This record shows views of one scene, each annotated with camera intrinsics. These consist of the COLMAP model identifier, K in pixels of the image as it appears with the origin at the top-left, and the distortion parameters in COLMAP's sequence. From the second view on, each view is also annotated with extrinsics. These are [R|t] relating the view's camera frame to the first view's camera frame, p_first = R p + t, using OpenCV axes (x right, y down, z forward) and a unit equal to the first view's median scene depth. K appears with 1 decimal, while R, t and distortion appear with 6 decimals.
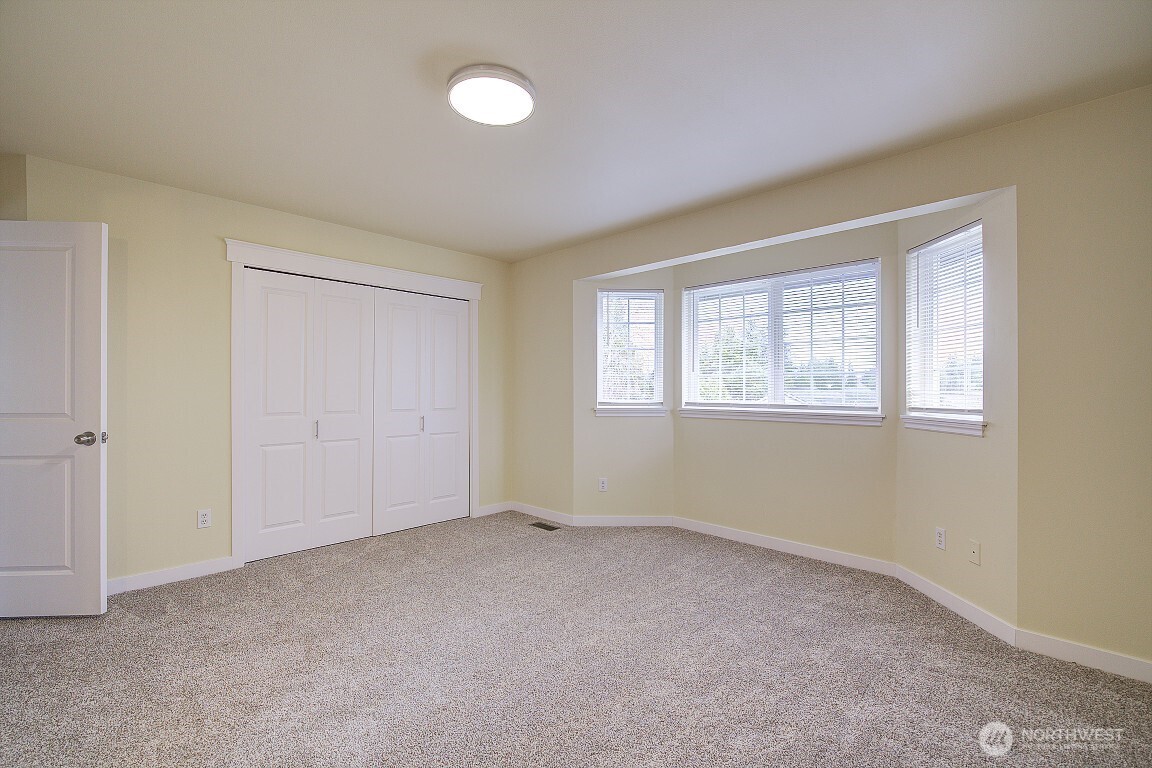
lens RADIAL K [[495.7, 0, 576.0], [0, 495.7, 384.0], [0, 0, 1]] dist [-0.009774, 0.000021]
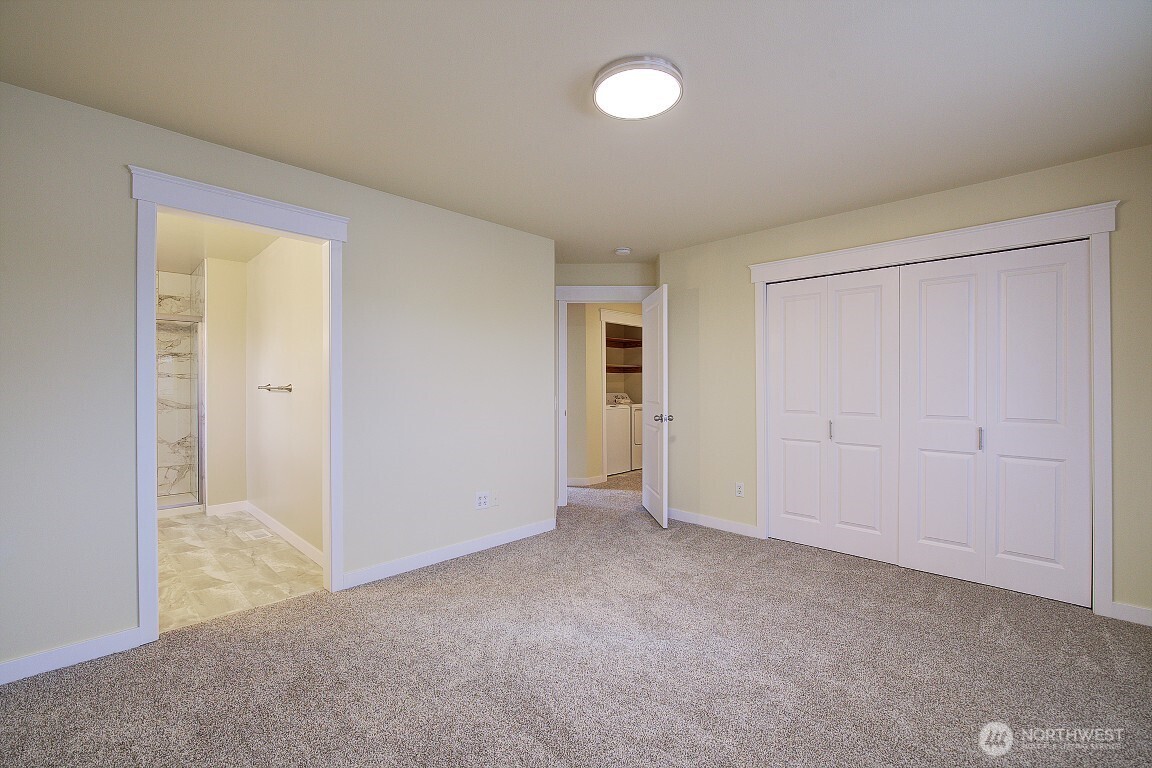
lens RADIAL K [[495.7, 0, 576.0], [0, 495.7, 384.0], [0, 0, 1]] dist [-0.009774, 0.000021]
pose [[-0.005933, -0.006932, -0.999958, 0.465925], [0.004990, 0.999963, -0.006961, 0.005432], [0.999970, -0.005031, -0.005898, 0.510319]]
